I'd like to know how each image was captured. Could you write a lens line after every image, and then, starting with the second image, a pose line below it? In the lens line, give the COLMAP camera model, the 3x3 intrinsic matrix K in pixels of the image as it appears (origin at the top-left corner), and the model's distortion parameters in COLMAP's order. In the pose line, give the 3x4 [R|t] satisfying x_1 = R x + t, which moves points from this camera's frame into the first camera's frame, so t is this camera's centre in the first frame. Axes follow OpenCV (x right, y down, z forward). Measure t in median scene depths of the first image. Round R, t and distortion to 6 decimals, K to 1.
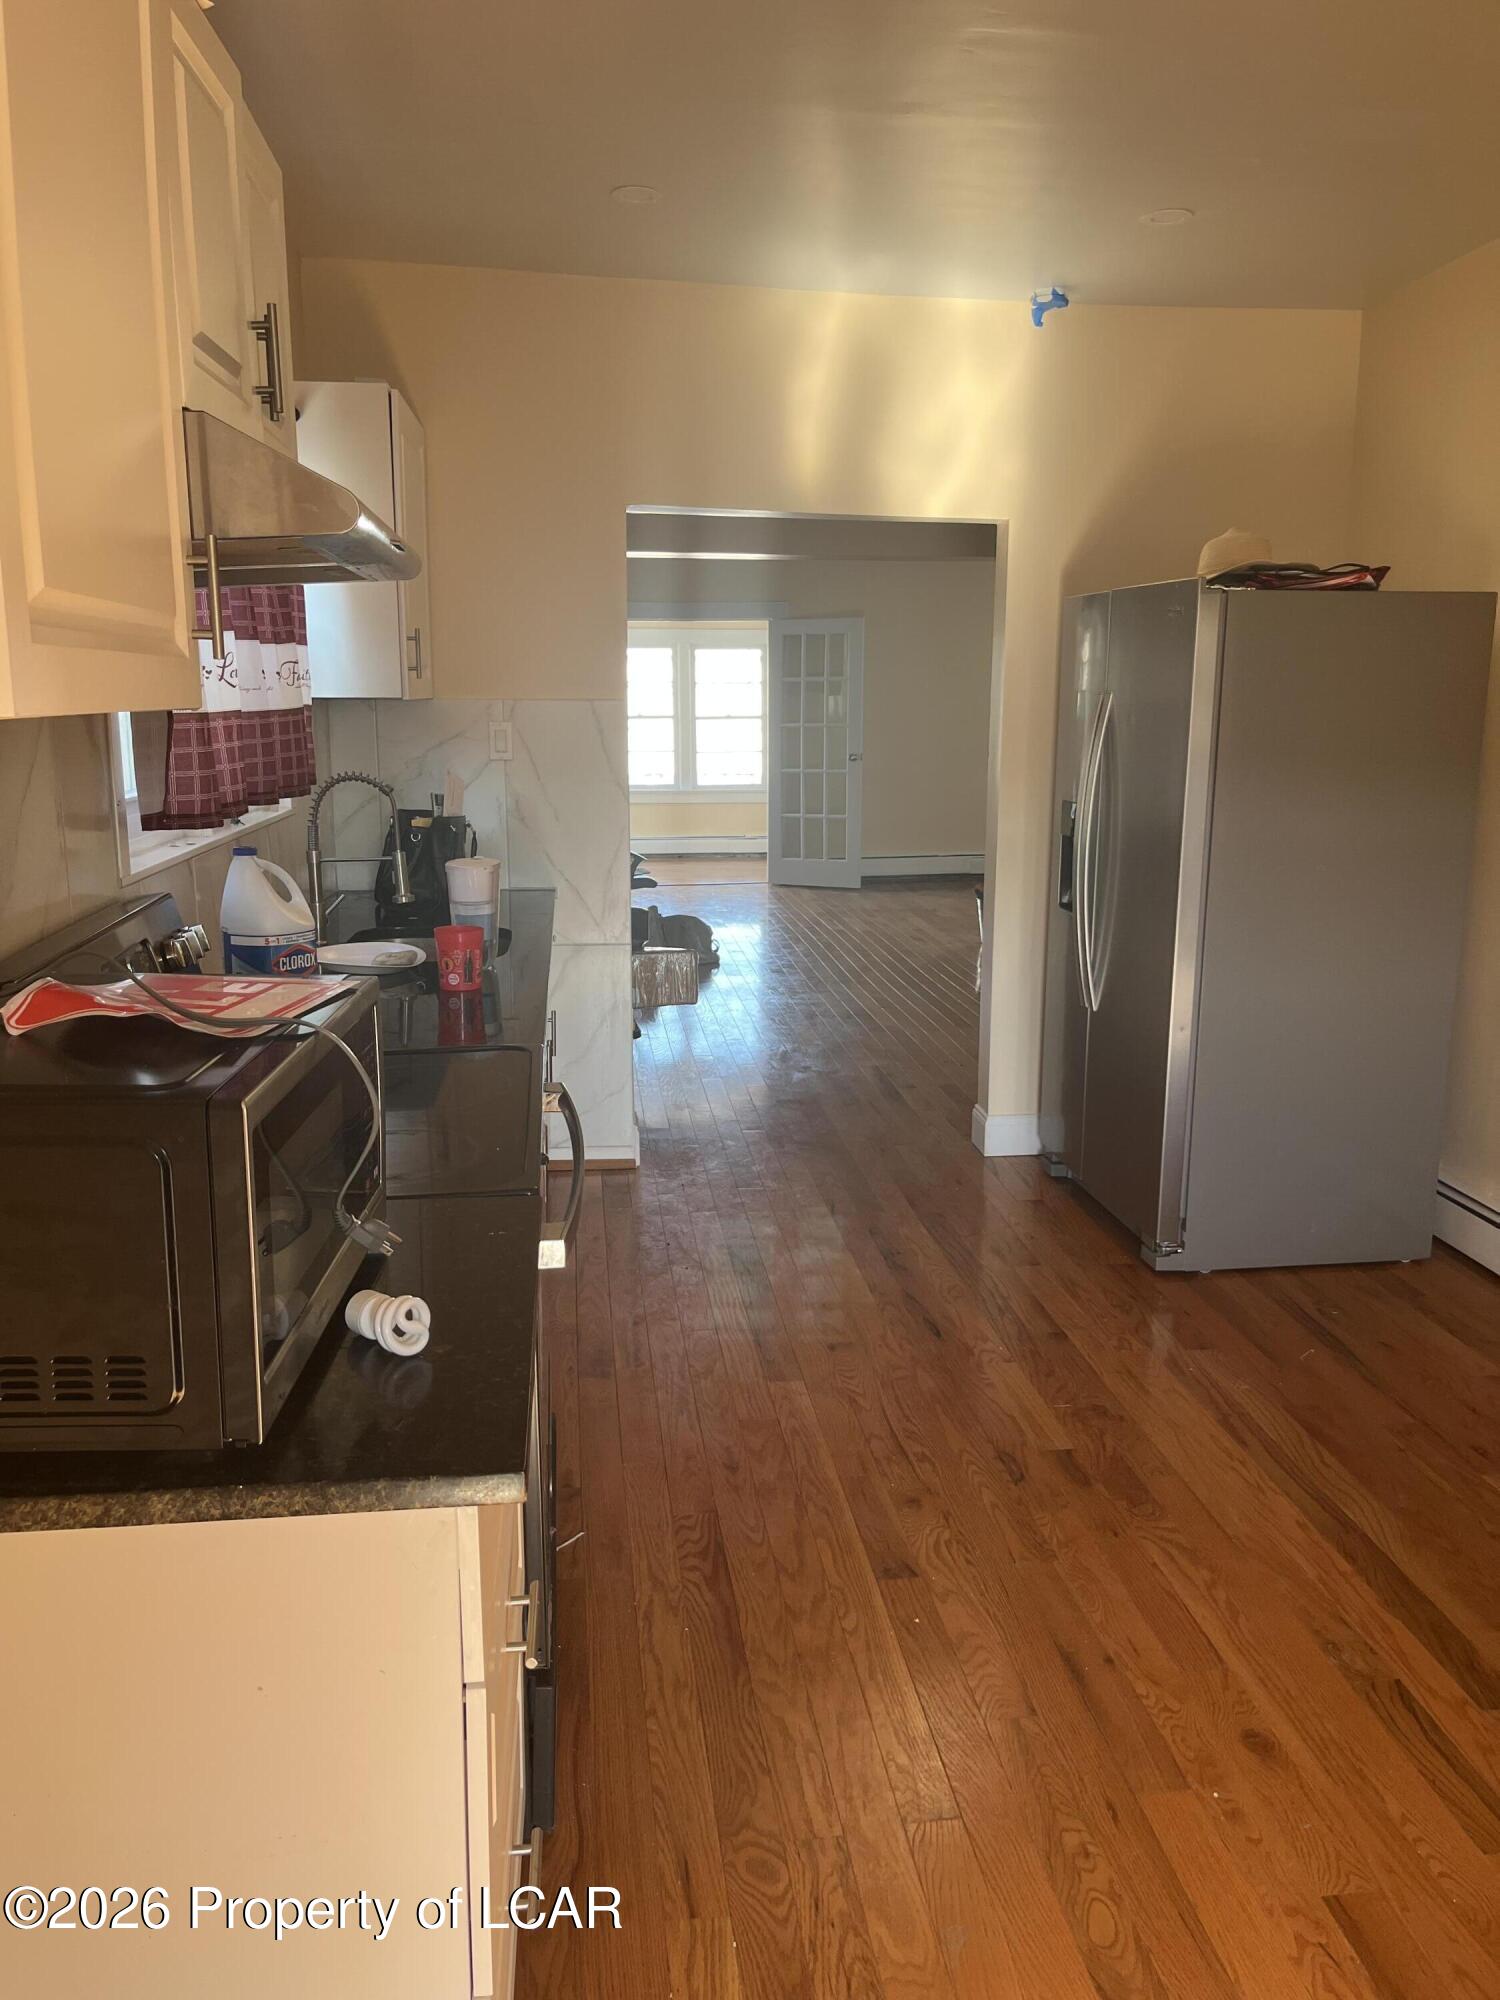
lens RADIAL K [[1519.9, 0, 750.0], [0, 1519.9, 1000.0], [0, 0, 1]] dist [0.055937, -0.075815]
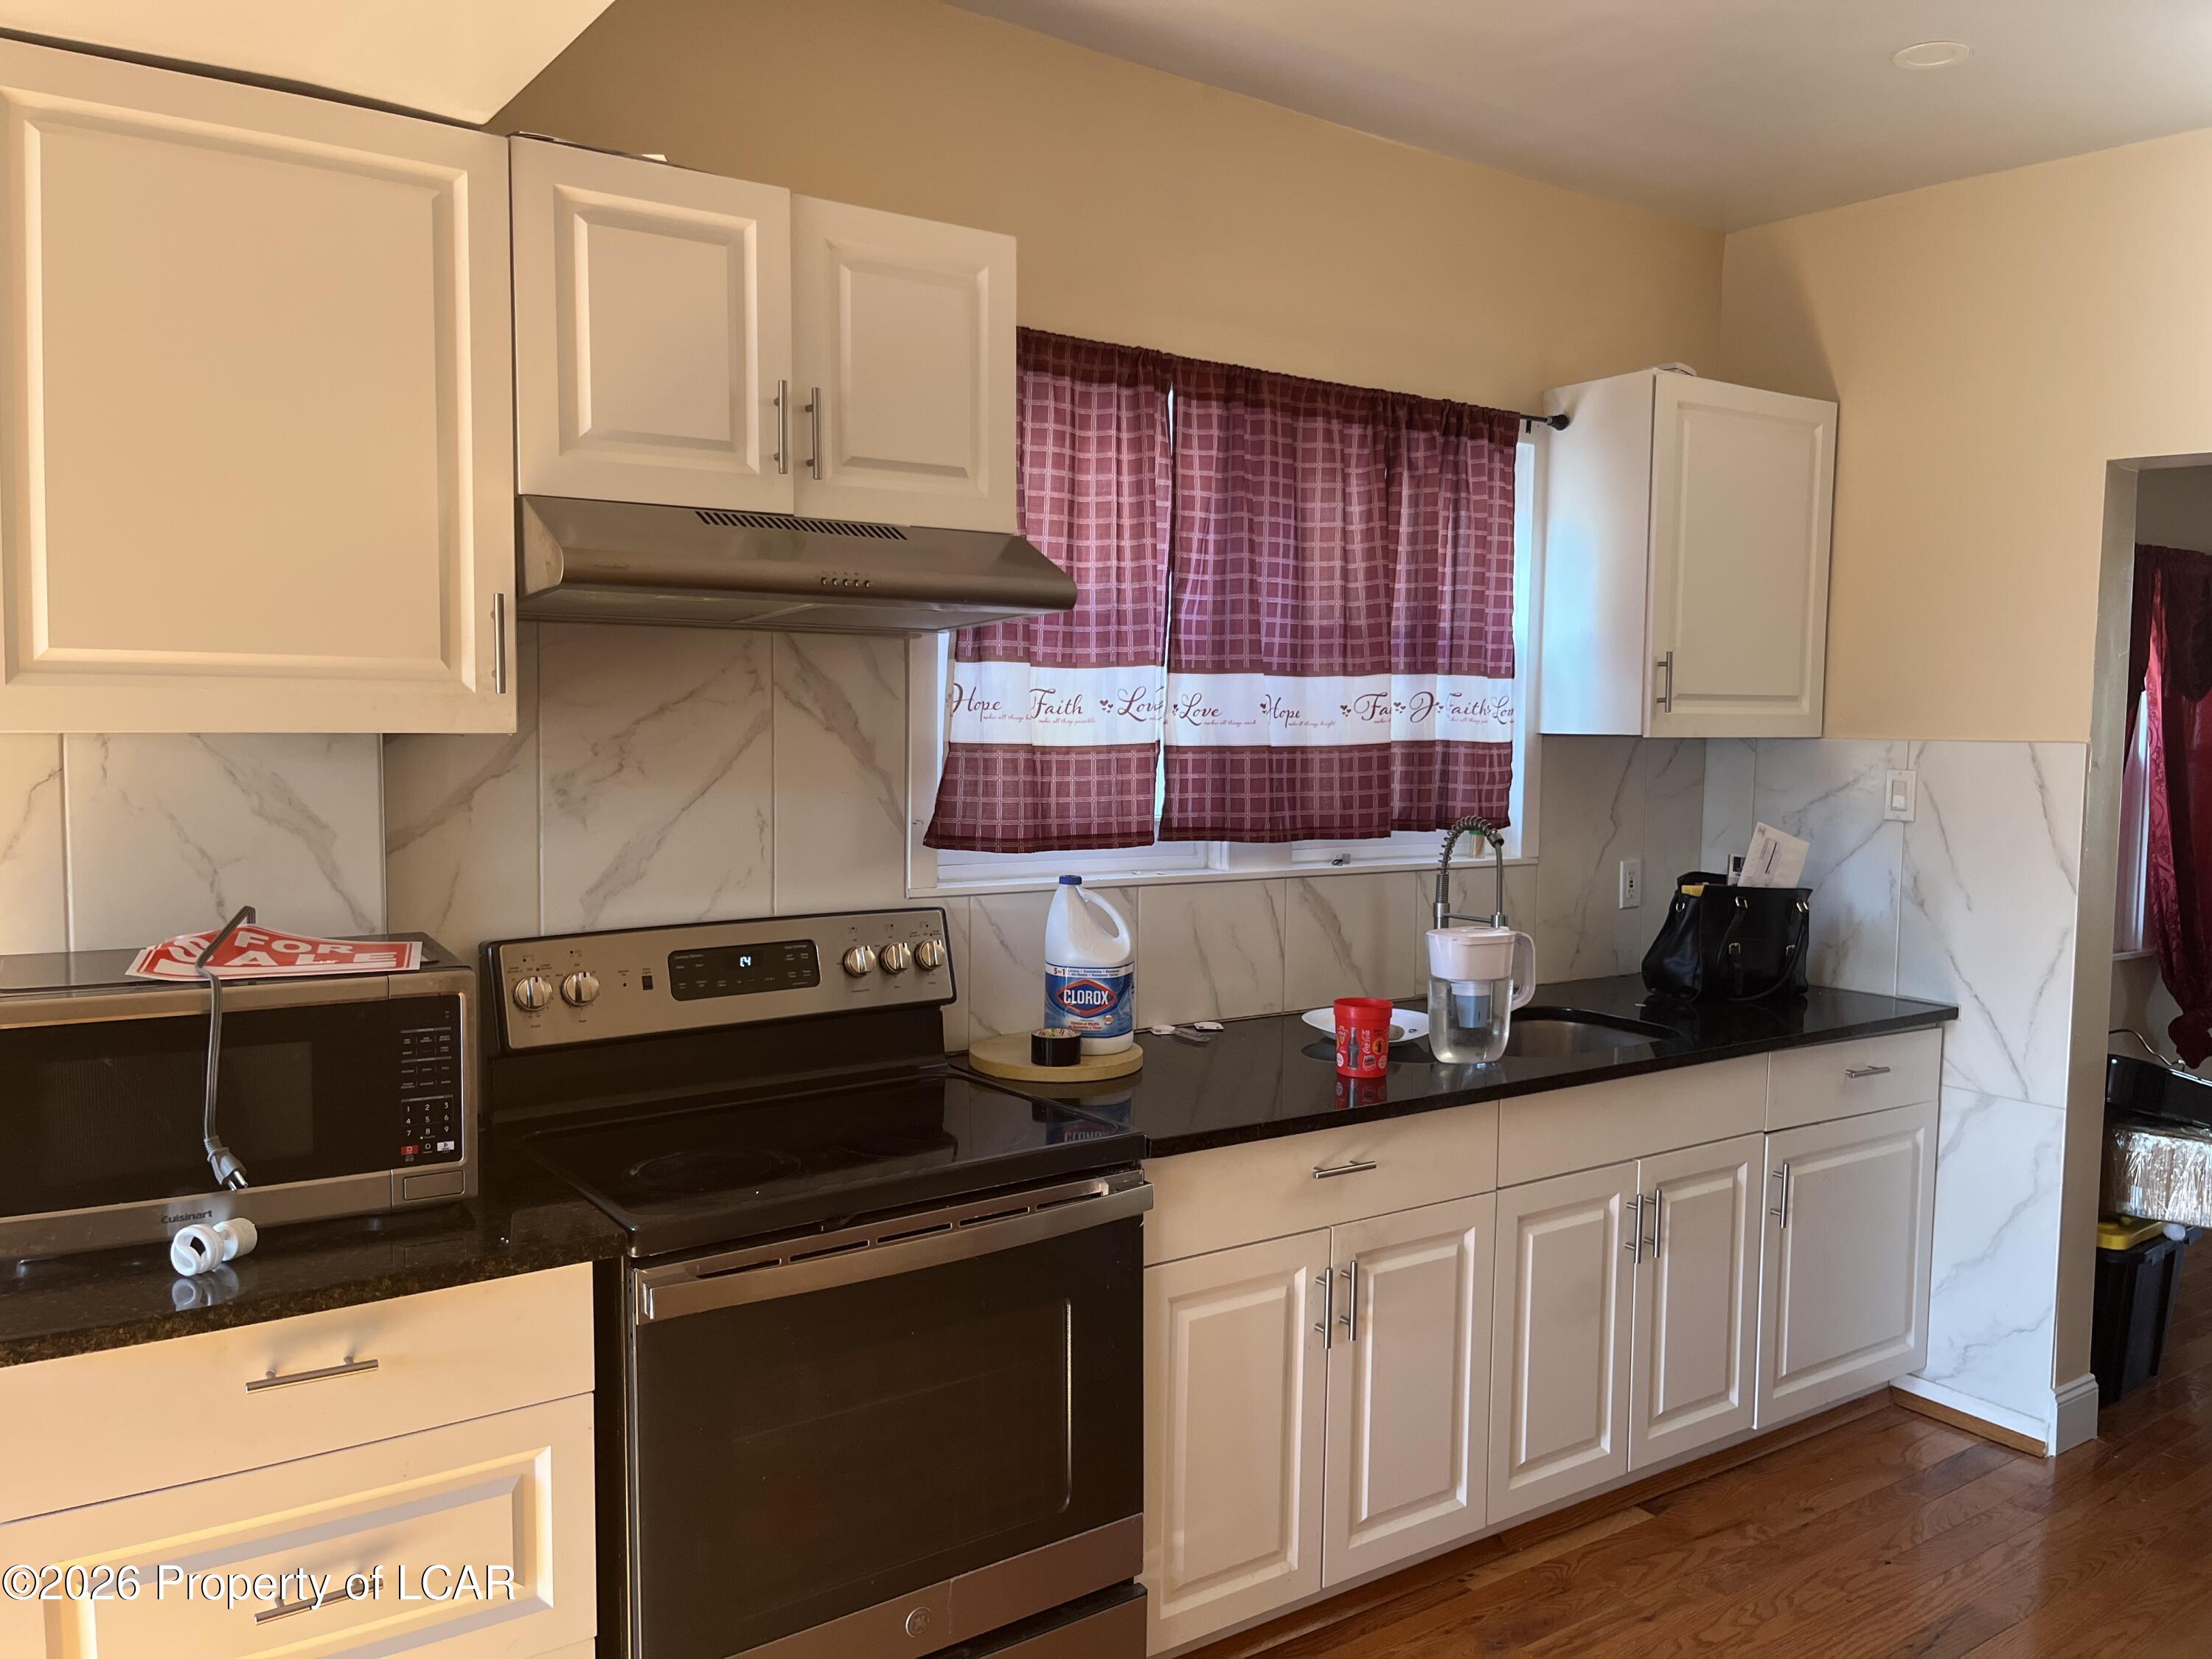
lens RADIAL K [[1681.1, 0, 1106.0], [0, 1681.1, 829.5], [0, 0, 1]] dist [0.055937, -0.075815]
pose [[0.461644, 0.087827, -0.882707, 0.520948], [-0.194743, 0.980845, -0.004257, -0.103244], [0.865424, 0.173866, 0.469905, 0.389254]]
